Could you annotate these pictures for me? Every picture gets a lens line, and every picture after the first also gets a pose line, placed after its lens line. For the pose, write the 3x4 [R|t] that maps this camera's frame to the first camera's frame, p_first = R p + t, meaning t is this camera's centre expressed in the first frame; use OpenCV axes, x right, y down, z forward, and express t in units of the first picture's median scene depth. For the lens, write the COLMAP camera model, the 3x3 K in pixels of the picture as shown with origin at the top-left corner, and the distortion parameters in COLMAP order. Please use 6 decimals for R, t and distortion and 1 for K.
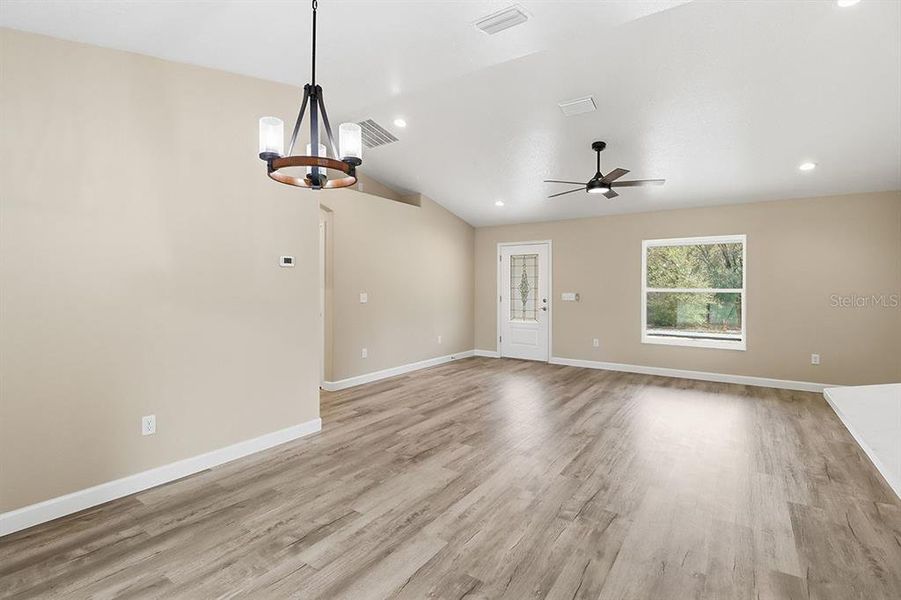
lens RADIAL K [[423.4, 0, 452.8], [0, 423.4, 293.6], [0, 0, 1]] dist [-0.024256, -0.001942]
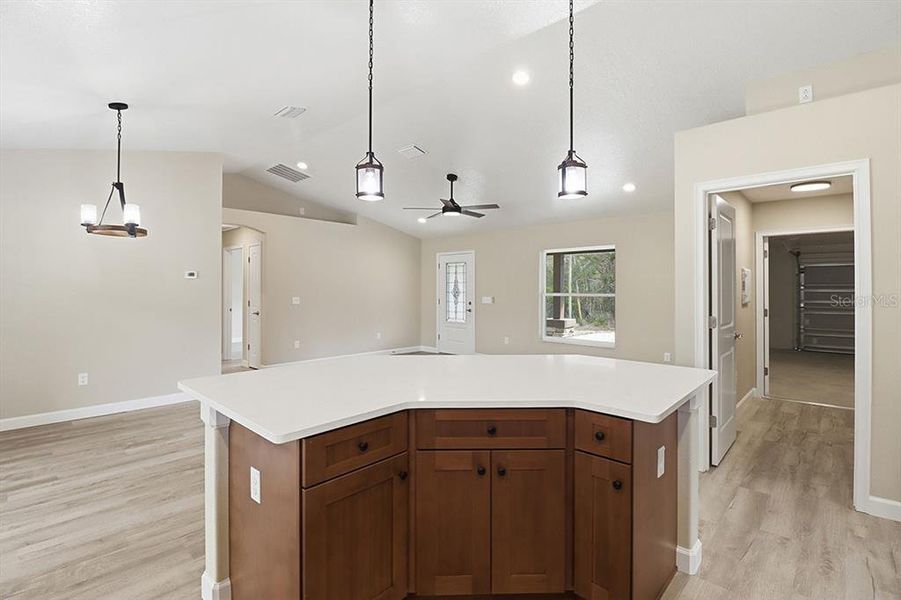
lens RADIAL K [[423.4, 0, 447.6], [0, 423.4, 295.5], [0, 0, 1]] dist [-0.024256, -0.001942]
pose [[0.989595, 0.001240, -0.143873, 0.452835], [-0.001475, 0.999998, -0.001531, -0.003485], [0.143871, 0.001728, 0.989595, -0.192686]]
